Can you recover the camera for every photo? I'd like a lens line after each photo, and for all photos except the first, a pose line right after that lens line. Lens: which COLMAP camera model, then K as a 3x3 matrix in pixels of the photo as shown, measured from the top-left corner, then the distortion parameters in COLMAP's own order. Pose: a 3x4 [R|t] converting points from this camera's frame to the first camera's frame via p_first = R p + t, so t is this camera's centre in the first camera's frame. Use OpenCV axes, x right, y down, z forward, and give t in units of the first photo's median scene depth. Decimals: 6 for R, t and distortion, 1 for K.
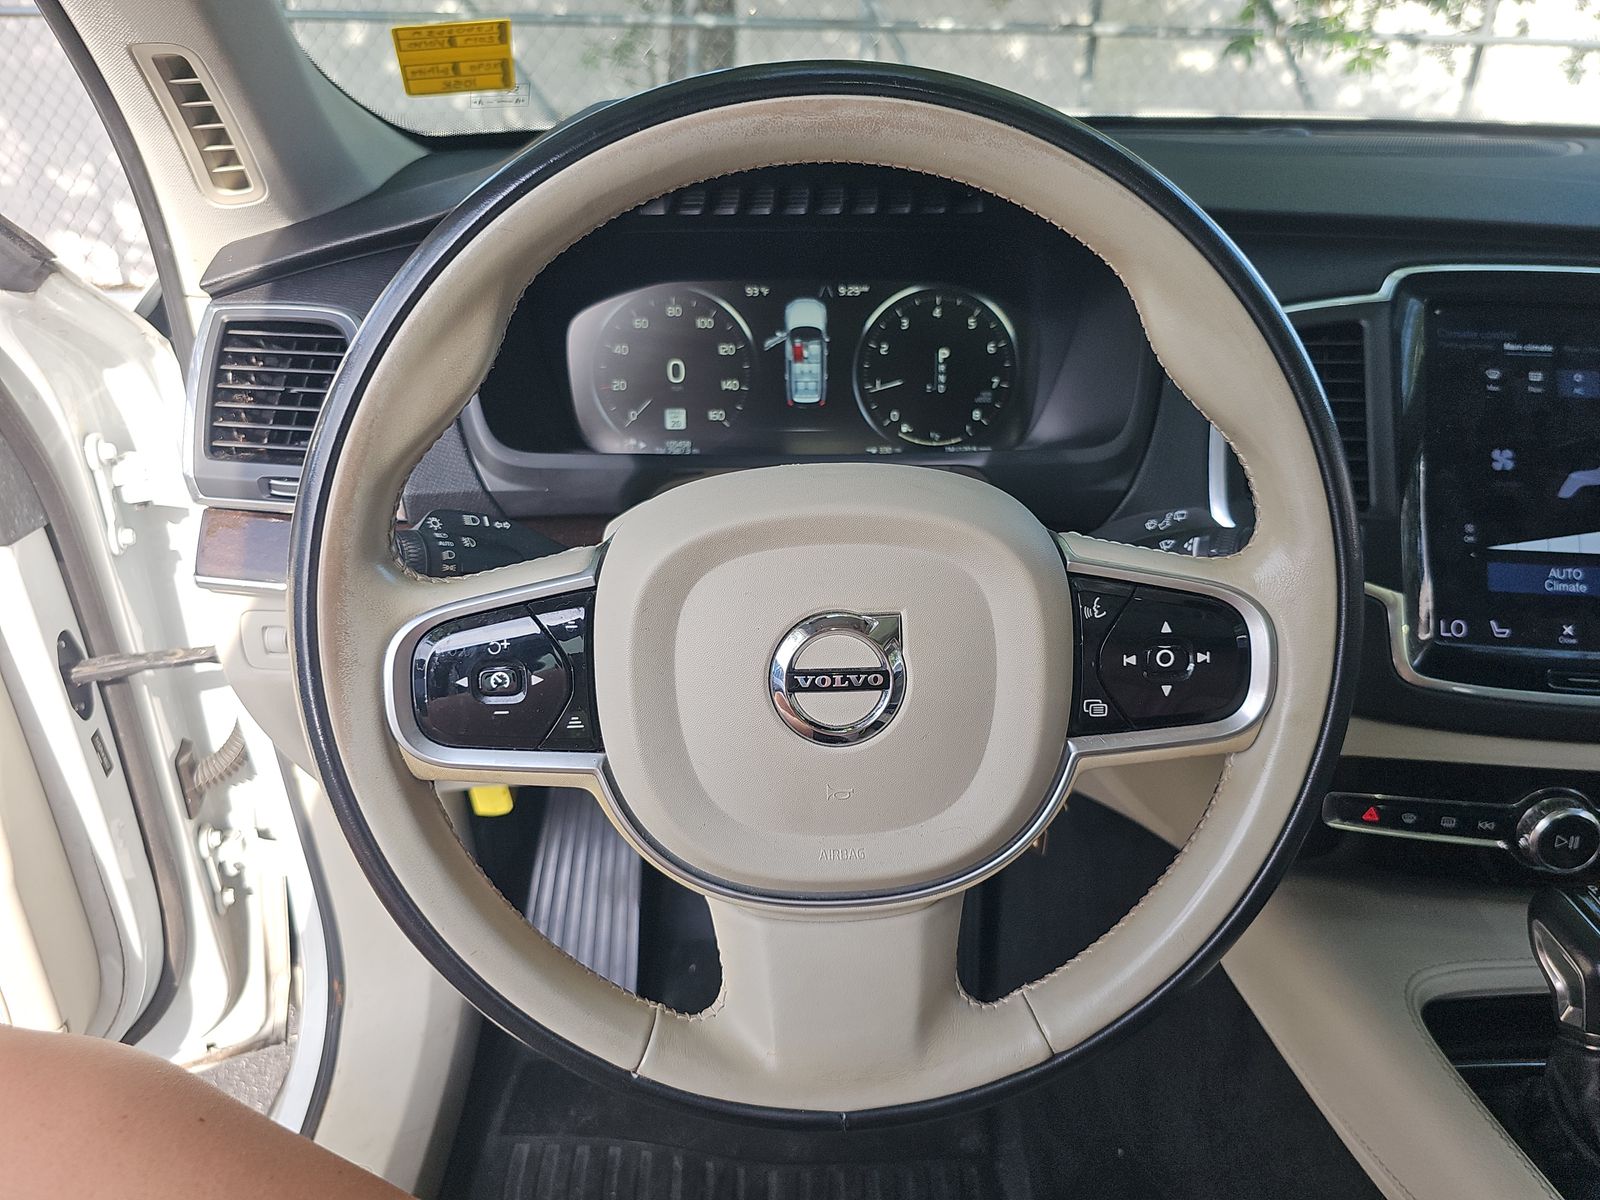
lens RADIAL K [[1059.1, 0, 796.0], [0, 1059.1, 630.2], [0, 0, 1]] dist [-0.009277, -0.005276]
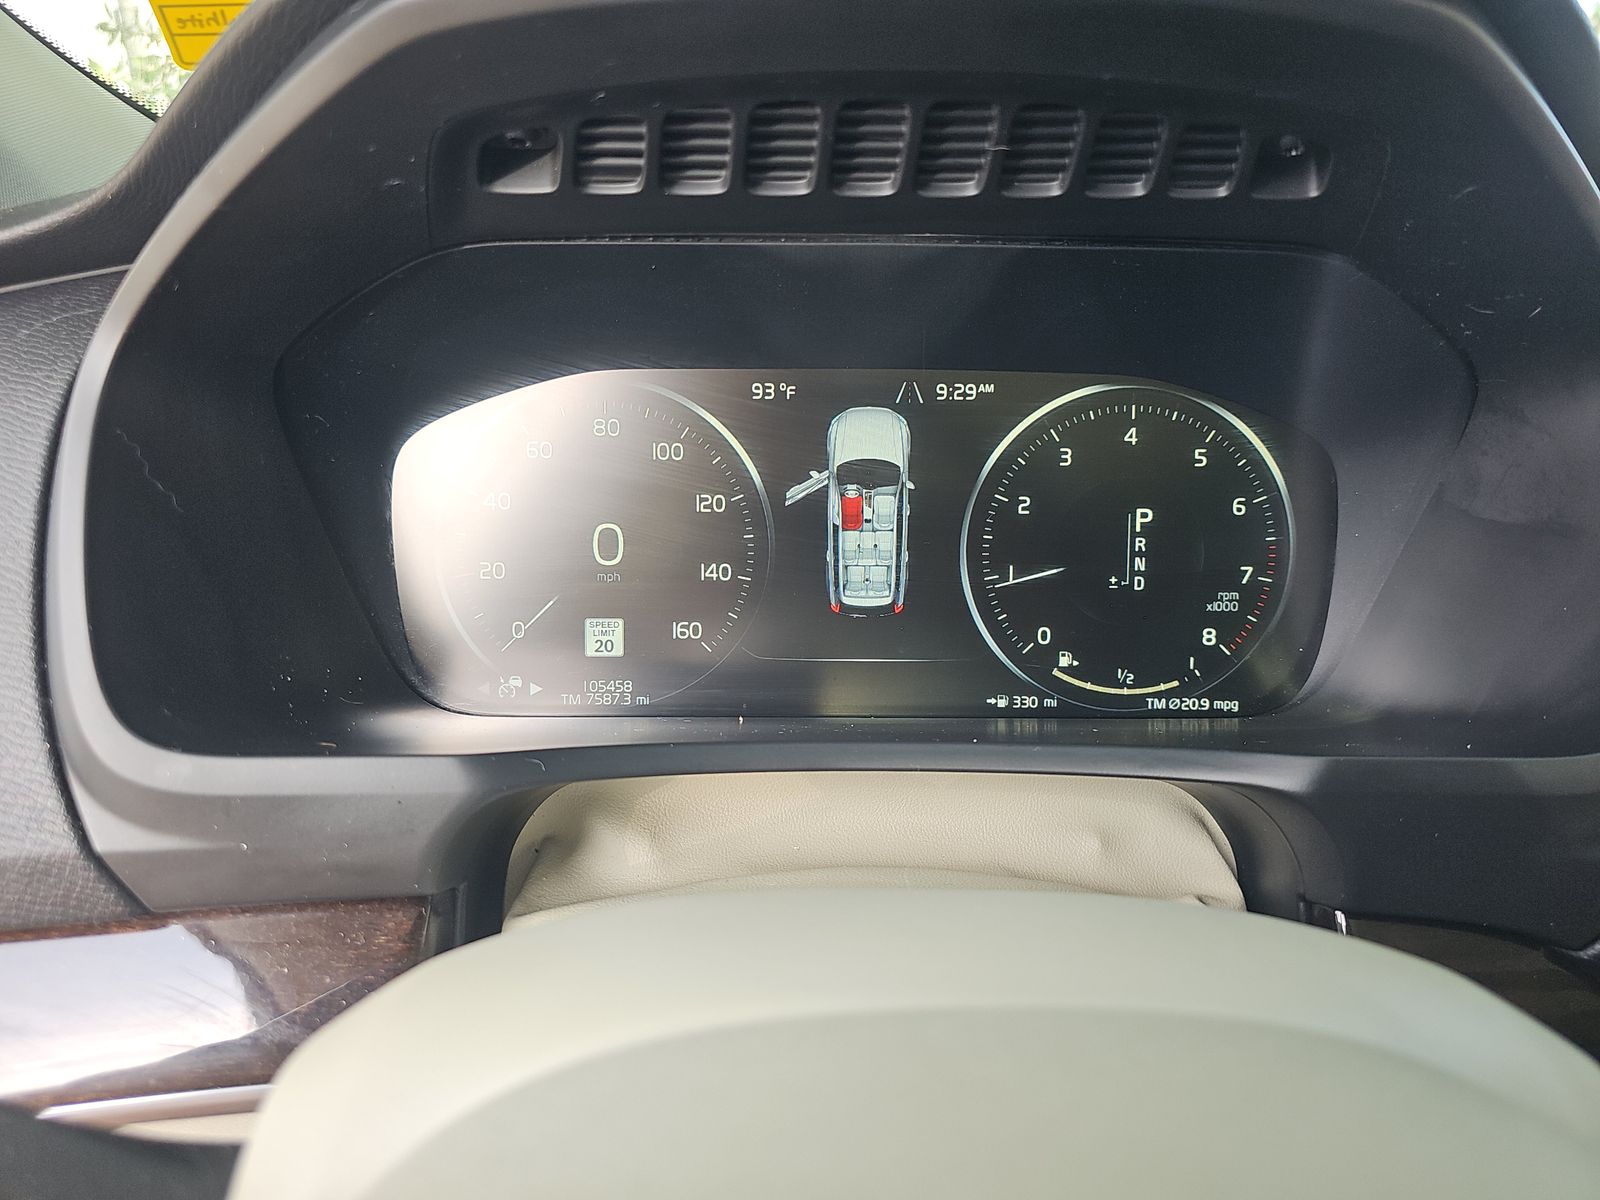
lens RADIAL K [[1059.1, 0, 806.9], [0, 1059.1, 594.9], [0, 0, 1]] dist [-0.009277, -0.005276]
pose [[0.999932, 0.011510, -0.001953, -0.018154], [-0.011672, 0.989191, -0.146168, -0.149460], [0.000250, 0.146181, 0.989258, 0.510659]]
